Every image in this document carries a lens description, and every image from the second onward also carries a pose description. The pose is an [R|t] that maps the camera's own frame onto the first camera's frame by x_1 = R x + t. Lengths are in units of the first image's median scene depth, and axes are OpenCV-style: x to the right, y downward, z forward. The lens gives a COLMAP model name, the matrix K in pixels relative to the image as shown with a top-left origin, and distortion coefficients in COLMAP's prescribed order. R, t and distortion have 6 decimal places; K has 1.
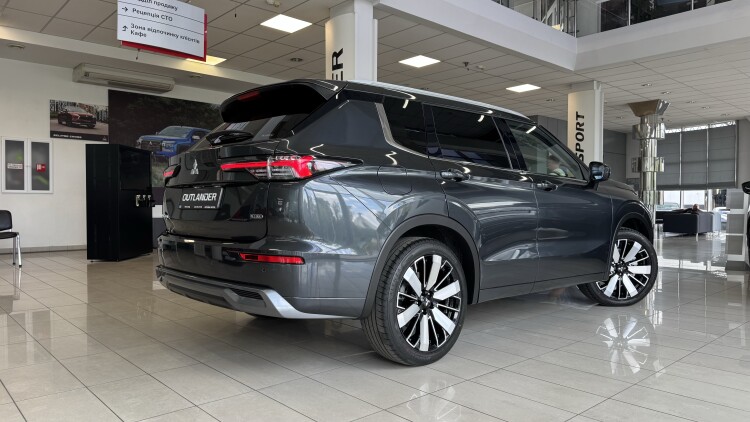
lens RADIAL K [[533.9, 0, 375.0], [0, 533.9, 211.0], [0, 0, 1]] dist [0.069456, -0.090090]
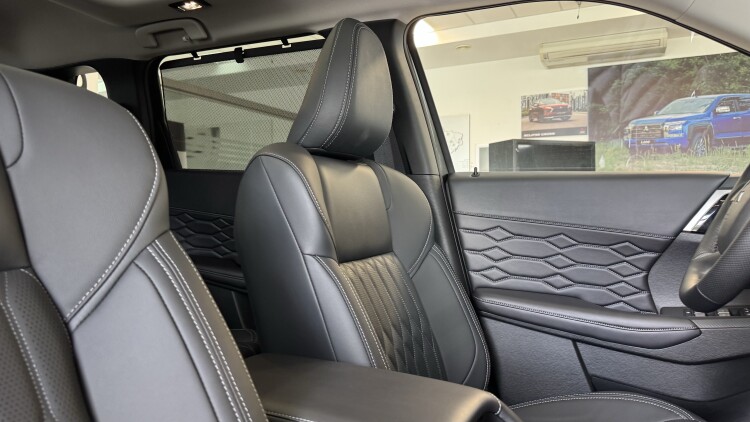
lens RADIAL K [[533.9, 0, 375.0], [0, 533.9, 211.0], [0, 0, 1]] dist [0.069456, -0.090090]
pose [[0.368068, 0.007661, -0.929767, 0.135985], [-0.009172, 0.999947, 0.004609, -0.018229], [0.929754, 0.006832, 0.368119, 0.452711]]
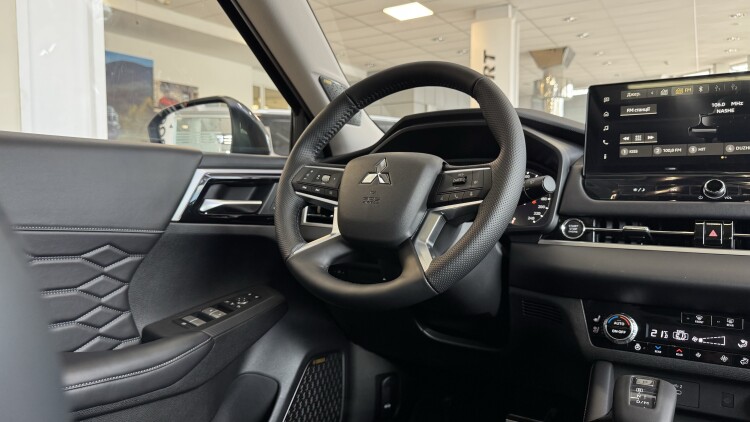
lens RADIAL K [[537.2, 0, 376.3], [0, 537.2, 208.1], [0, 0, 1]] dist [0.039188, -0.064725]
pose [[0.959375, -0.029077, 0.280633, 0.054542], [0.017617, 0.998908, 0.043272, -0.019566], [-0.281585, -0.036570, 0.958839, 0.462017]]
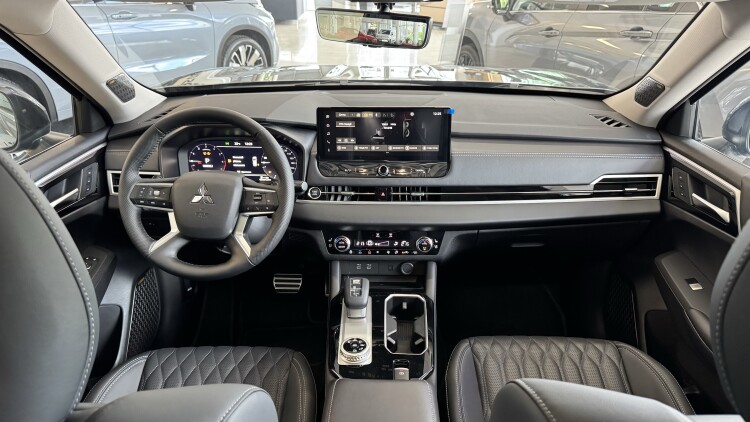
lens RADIAL K [[530.7, 0, 377.5], [0, 530.7, 217.6], [0, 0, 1]] dist [0.158475, -0.422750]
pose [[0.682560, -0.323703, 0.655232, 0.021156], [0.010959, 0.900991, 0.433700, -0.070769], [-0.730748, -0.288845, 0.618527, 0.429087]]
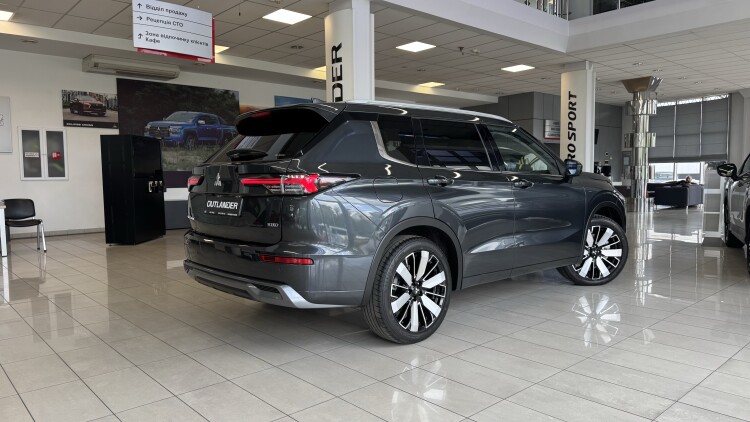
lens RADIAL K [[533.9, 0, 375.0], [0, 533.9, 211.0], [0, 0, 1]] dist [0.069456, -0.090090]
pose [[0.999907, -0.013236, -0.003248, 0.003462], [0.013397, 0.998350, 0.055840, -0.022758], [0.002503, -0.055878, 0.998434, -0.053178]]
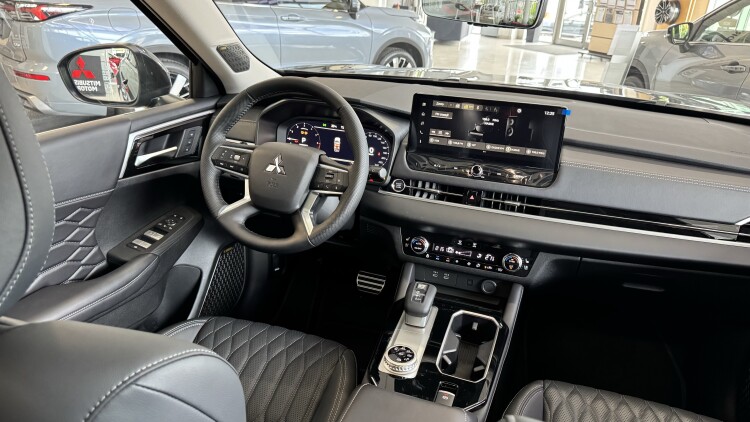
lens RADIAL K [[531.1, 0, 374.2], [0, 531.1, 216.4], [0, 0, 1]] dist [0.093918, -0.154492]
pose [[0.869184, -0.170122, 0.464303, 0.038352], [-0.033459, 0.916571, 0.398469, -0.059751], [-0.493355, -0.361878, 0.790977, 0.427245]]
